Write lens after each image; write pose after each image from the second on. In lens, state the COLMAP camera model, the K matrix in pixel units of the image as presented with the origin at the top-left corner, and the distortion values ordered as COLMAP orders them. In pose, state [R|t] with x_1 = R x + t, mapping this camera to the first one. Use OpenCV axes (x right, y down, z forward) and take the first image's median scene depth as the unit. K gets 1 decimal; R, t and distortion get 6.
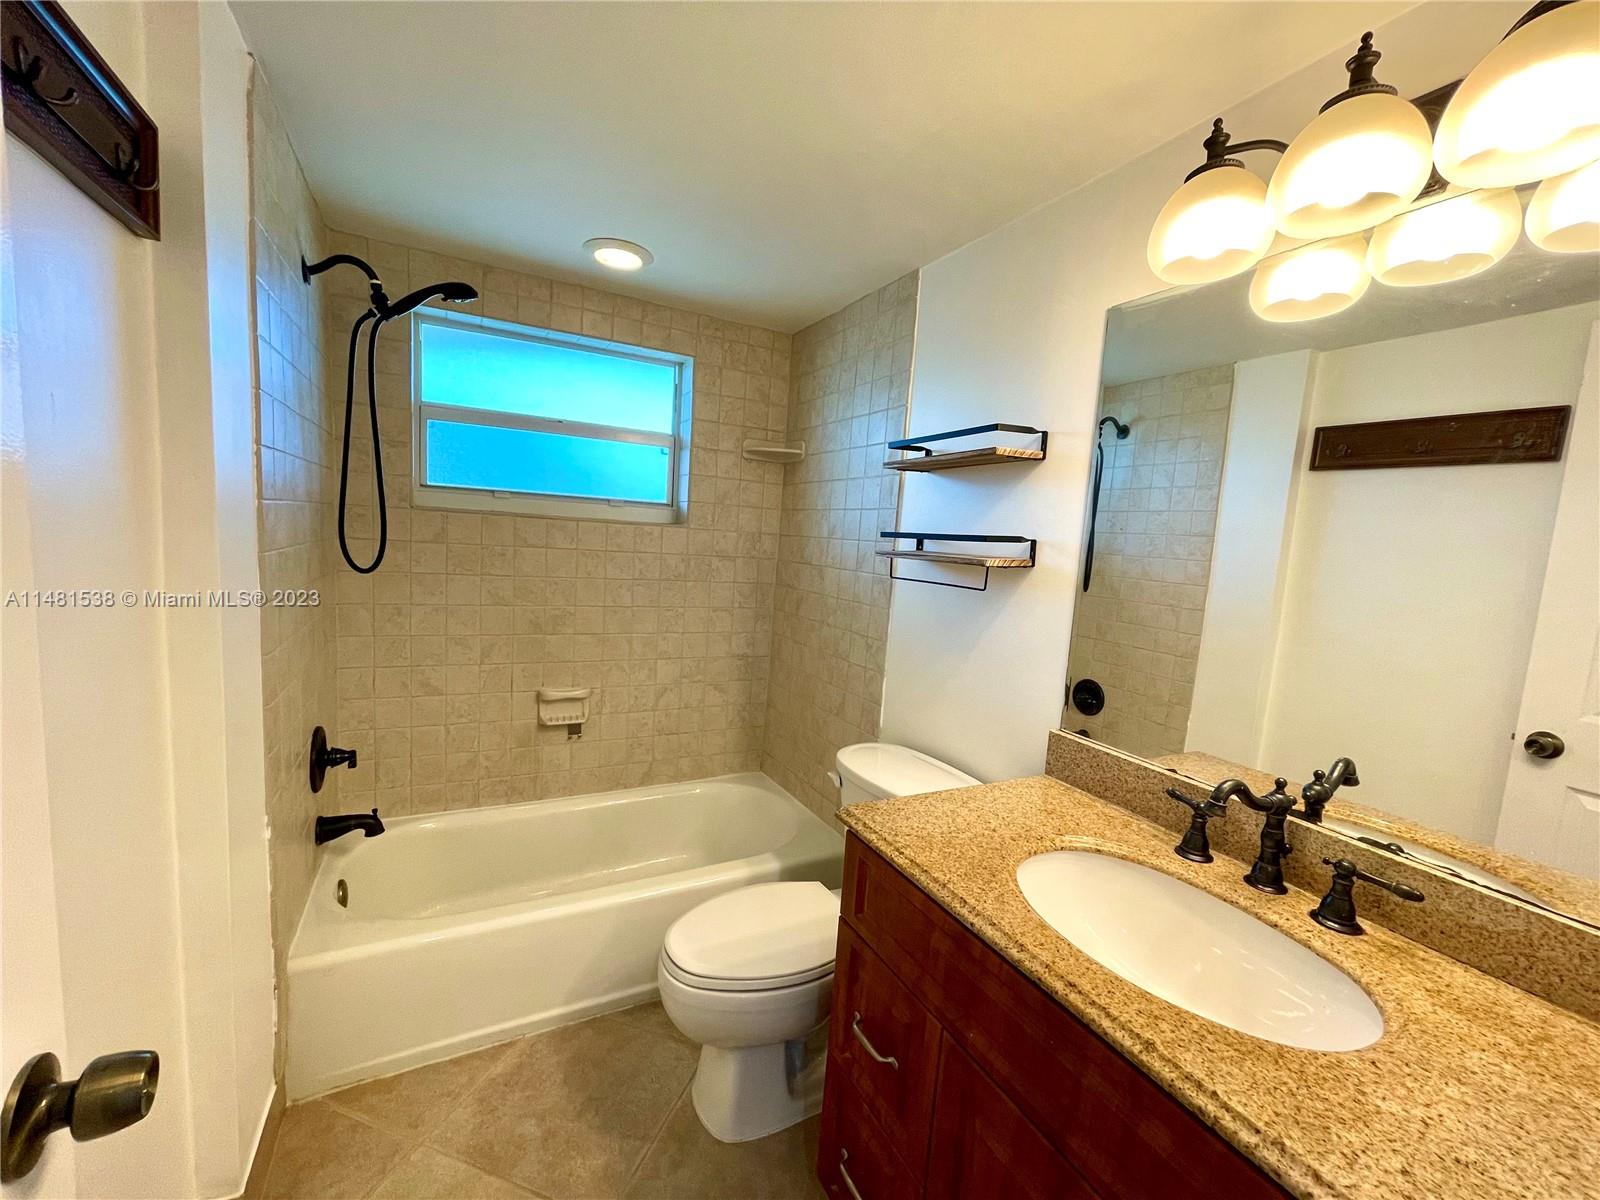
lens RADIAL K [[646.7, 0, 799.9], [0, 646.7, 611.9], [0, 0, 1]] dist [0.001833, -0.000844]
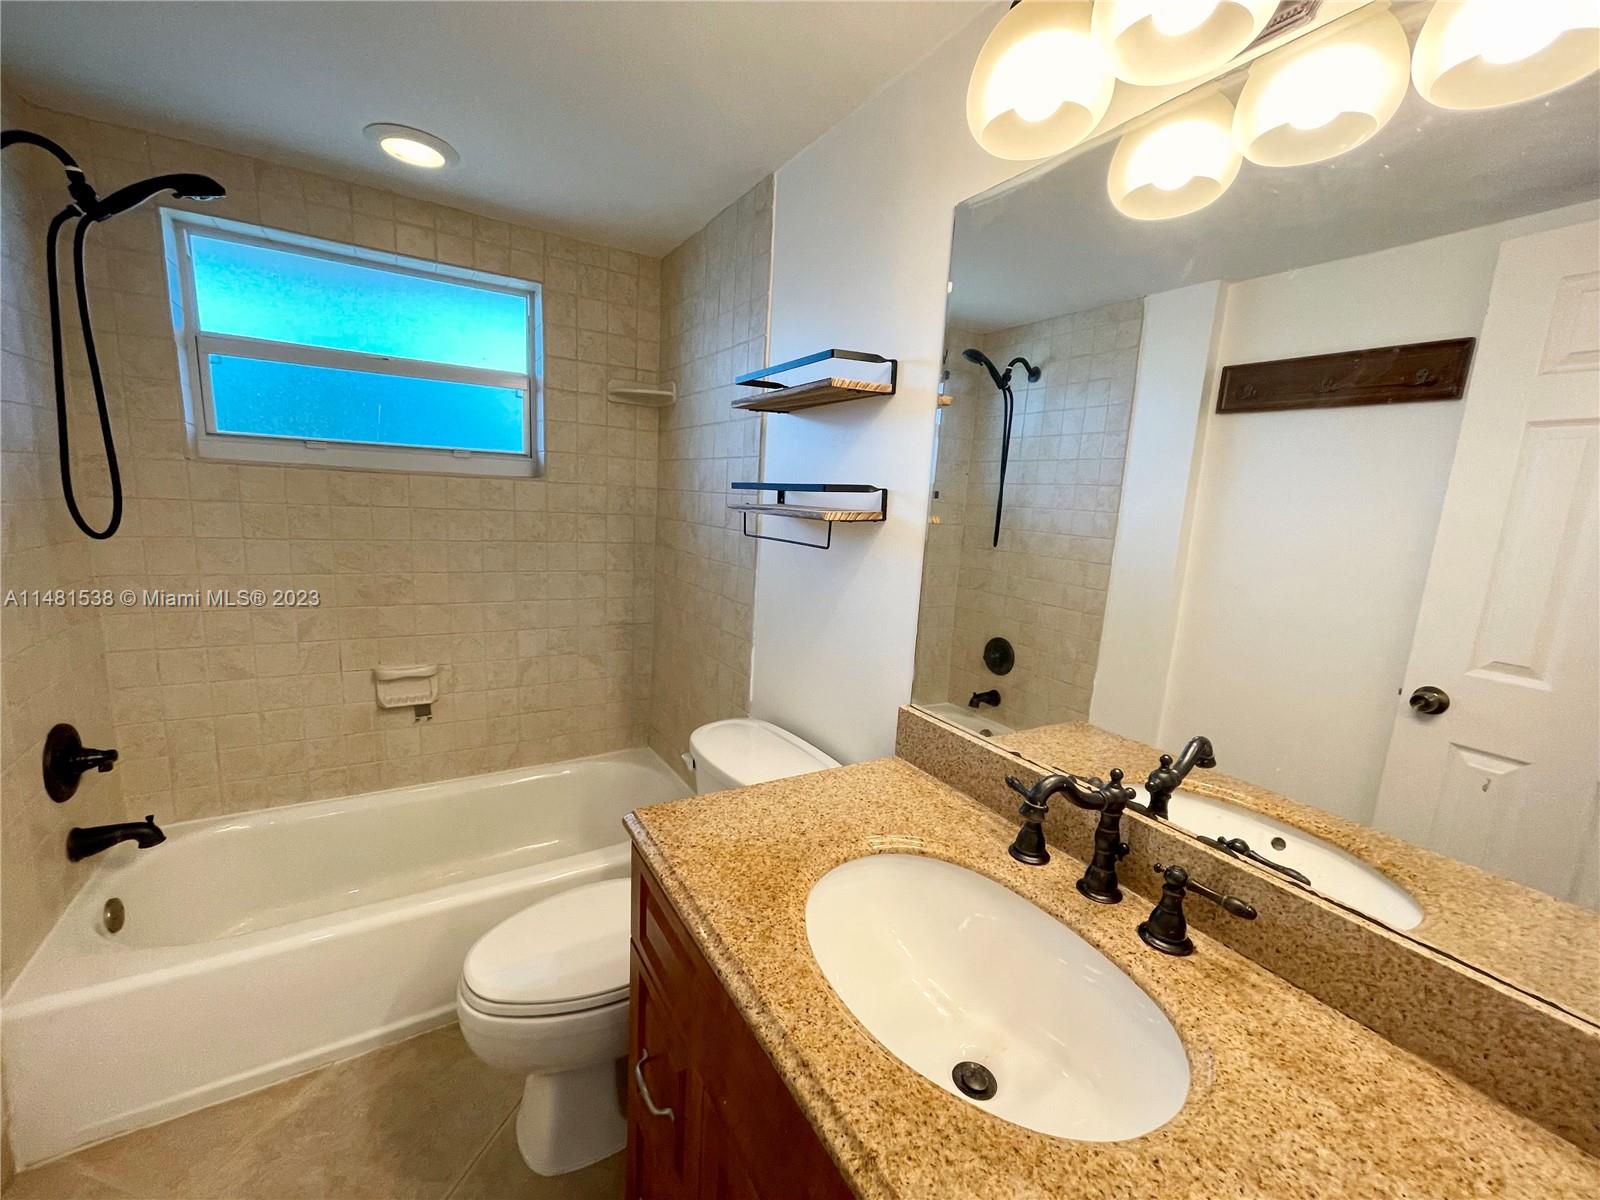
lens RADIAL K [[646.7, 0, 799.9], [0, 646.7, 611.9], [0, 0, 1]] dist [0.001833, -0.000844]
pose [[0.997778, -0.022384, 0.062747, 0.157227], [0.018284, 0.997707, 0.065170, -0.004435], [-0.064062, -0.063878, 0.995899, 0.111237]]
